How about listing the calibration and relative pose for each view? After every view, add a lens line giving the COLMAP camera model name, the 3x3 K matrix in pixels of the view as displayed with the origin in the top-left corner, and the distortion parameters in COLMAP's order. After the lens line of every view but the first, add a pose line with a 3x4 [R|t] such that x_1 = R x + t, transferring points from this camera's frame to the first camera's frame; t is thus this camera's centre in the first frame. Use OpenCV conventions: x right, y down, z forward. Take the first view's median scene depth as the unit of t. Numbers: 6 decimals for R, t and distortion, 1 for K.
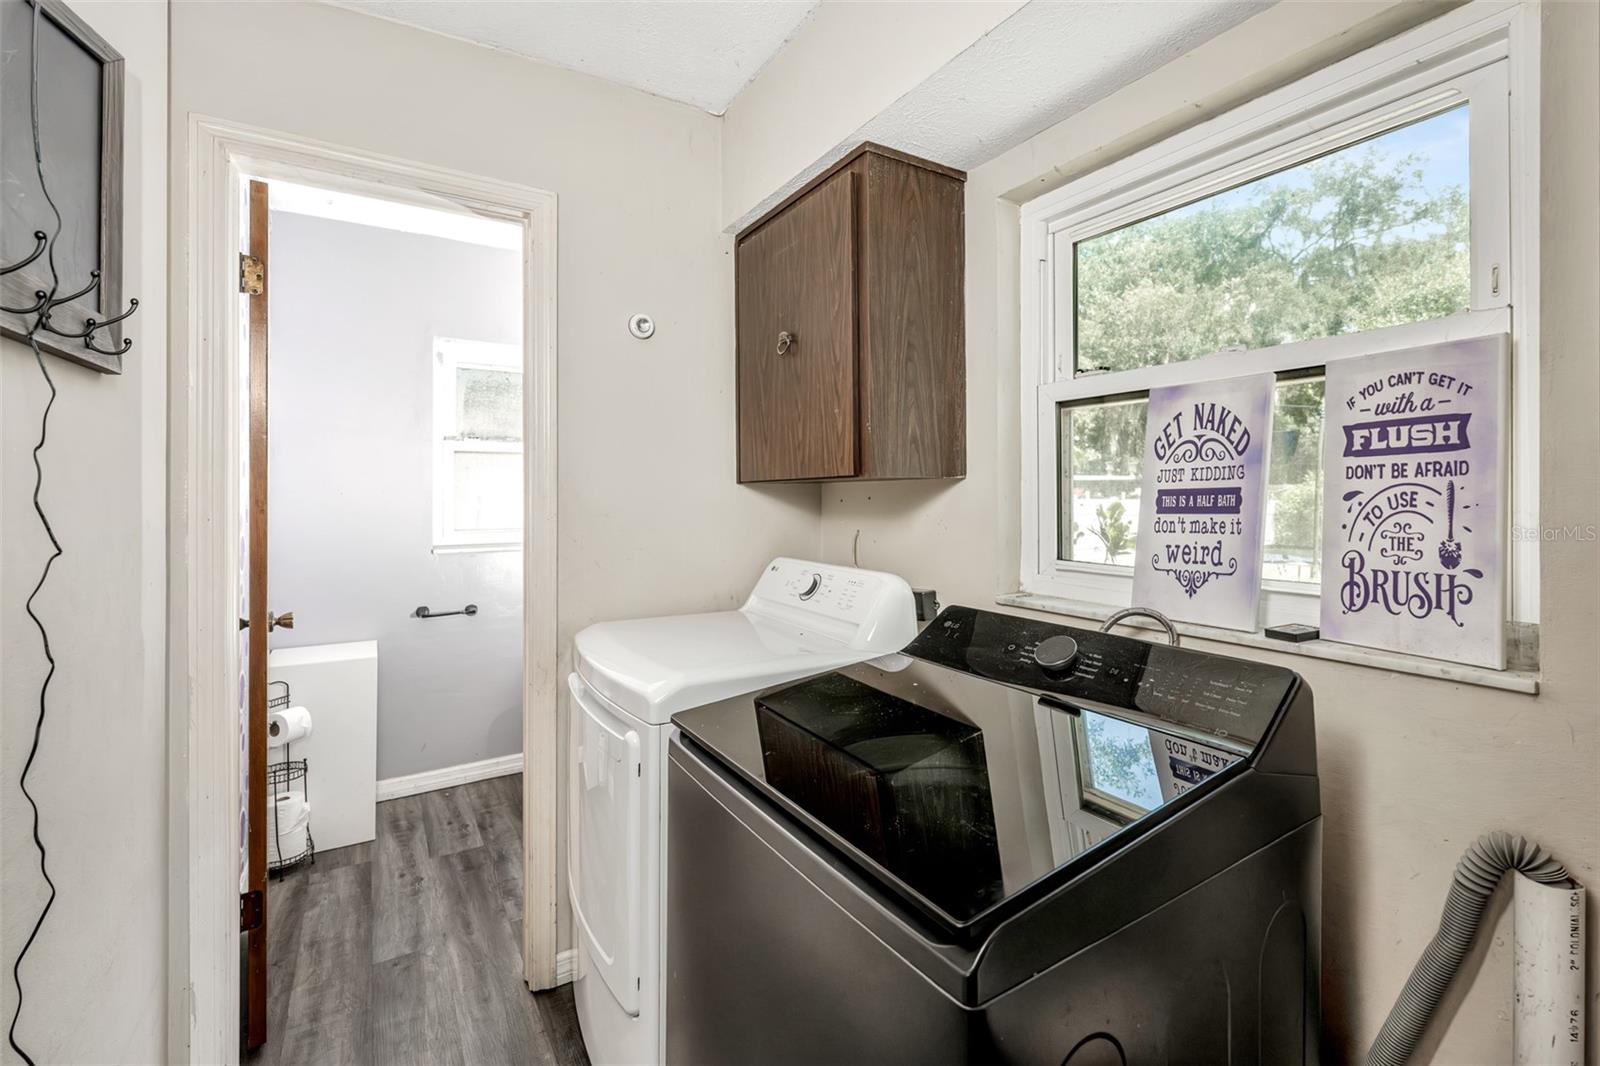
lens RADIAL K [[686.1, 0, 779.1], [0, 686.1, 496.7], [0, 0, 1]] dist [0.001390, -0.000323]
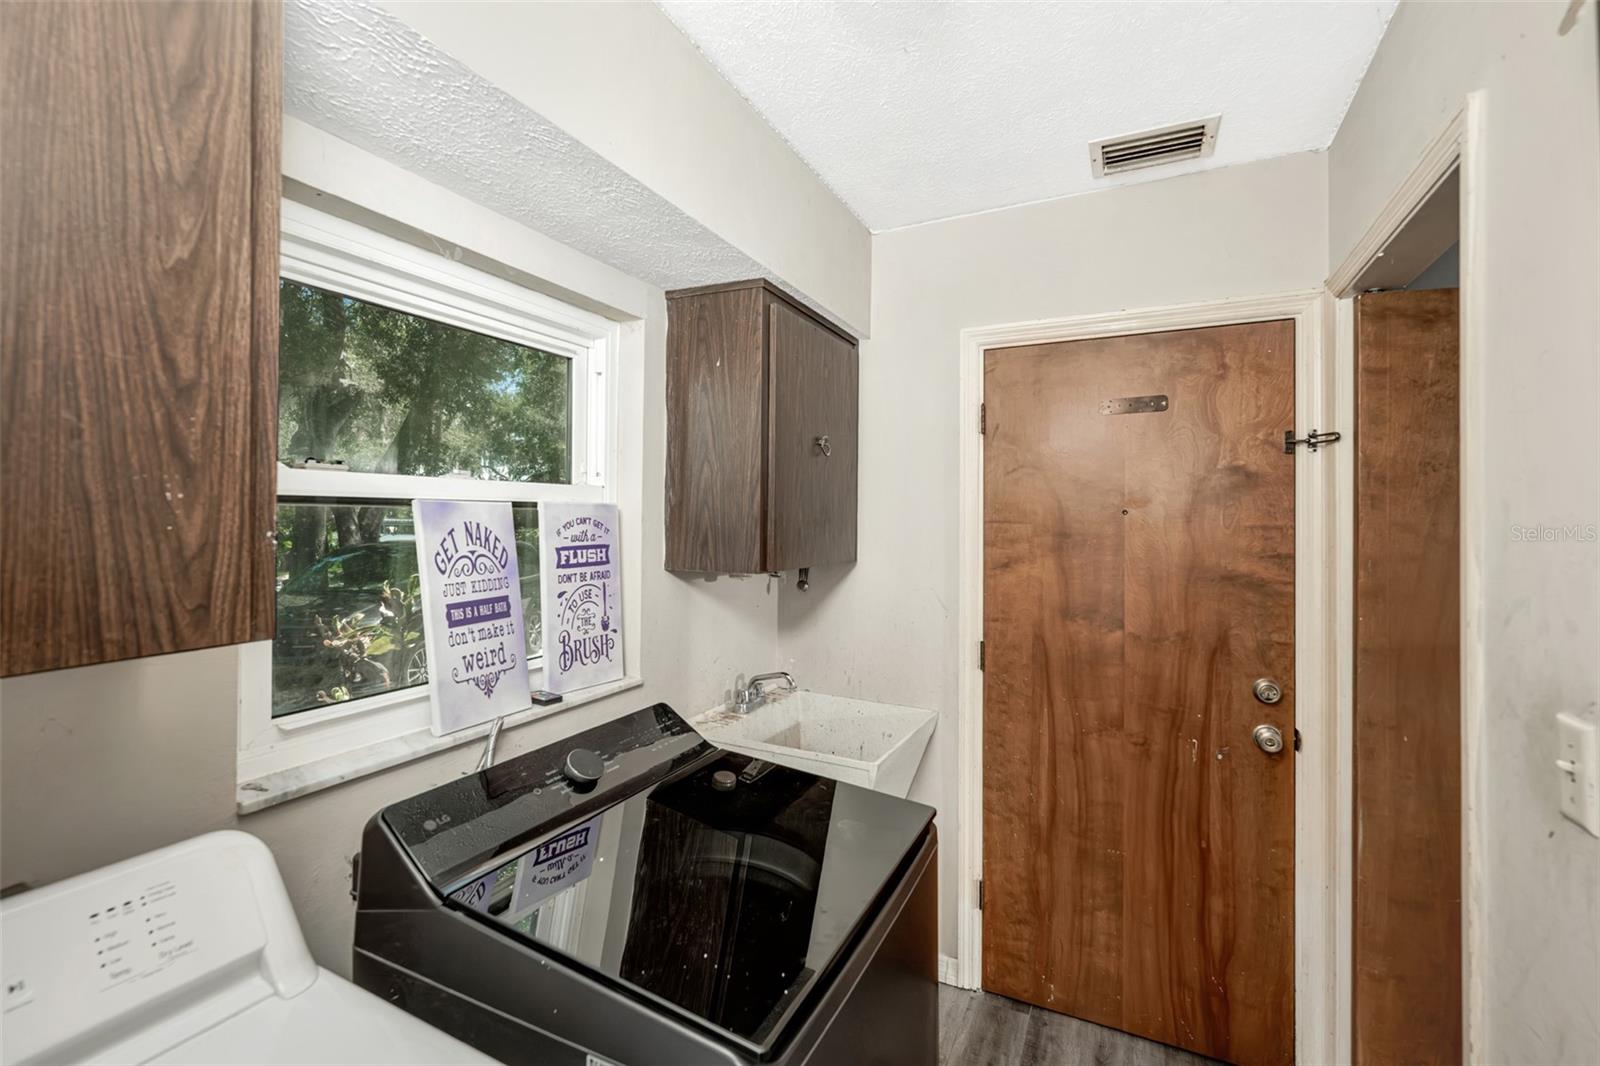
lens RADIAL K [[669.9, 0, 802.4], [0, 669.9, 524.6], [0, 0, 1]] dist [-0.000367, -0.000125]
pose [[-0.534059, -0.002161, 0.845444, -0.571775], [0.005802, 0.999964, 0.006222, -0.133825], [-0.845427, 0.008228, -0.534027, 1.114050]]
